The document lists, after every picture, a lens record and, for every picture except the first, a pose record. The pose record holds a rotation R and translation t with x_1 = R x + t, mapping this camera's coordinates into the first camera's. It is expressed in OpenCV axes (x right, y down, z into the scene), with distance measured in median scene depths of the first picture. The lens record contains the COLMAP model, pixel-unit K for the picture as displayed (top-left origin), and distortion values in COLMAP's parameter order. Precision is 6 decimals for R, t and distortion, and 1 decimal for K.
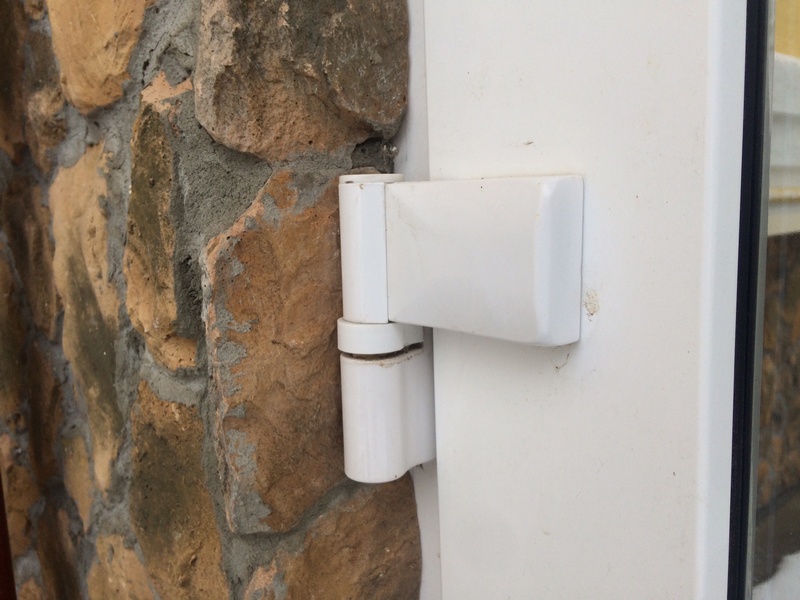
lens RADIAL K [[734.7, 0, 400.0], [0, 734.7, 300.0], [0, 0, 1]] dist [0.111693, -0.226030]
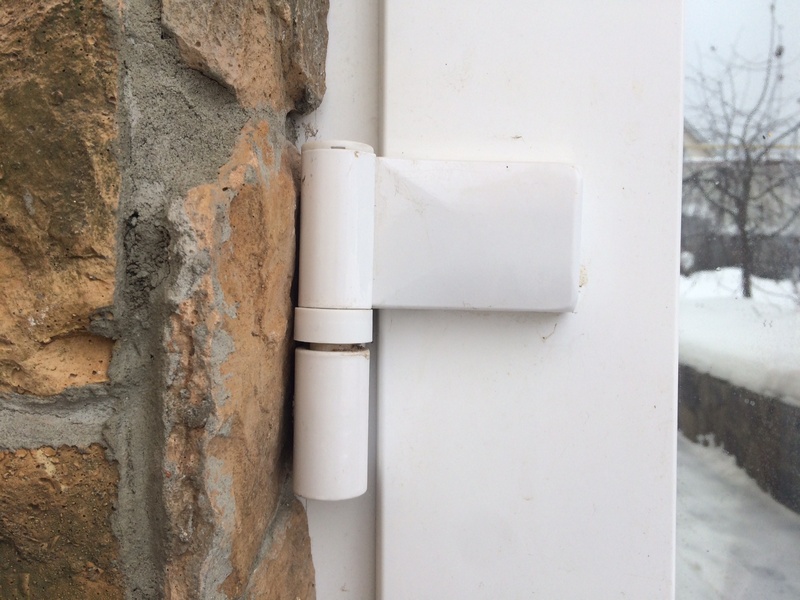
lens RADIAL K [[734.7, 0, 400.0], [0, 734.7, 300.0], [0, 0, 1]] dist [0.111693, -0.226030]
pose [[0.629921, 0.033355, 0.775943, -0.674015], [0.077690, 0.991360, -0.105686, 0.115569], [-0.772764, 0.126857, 0.621887, 0.398135]]
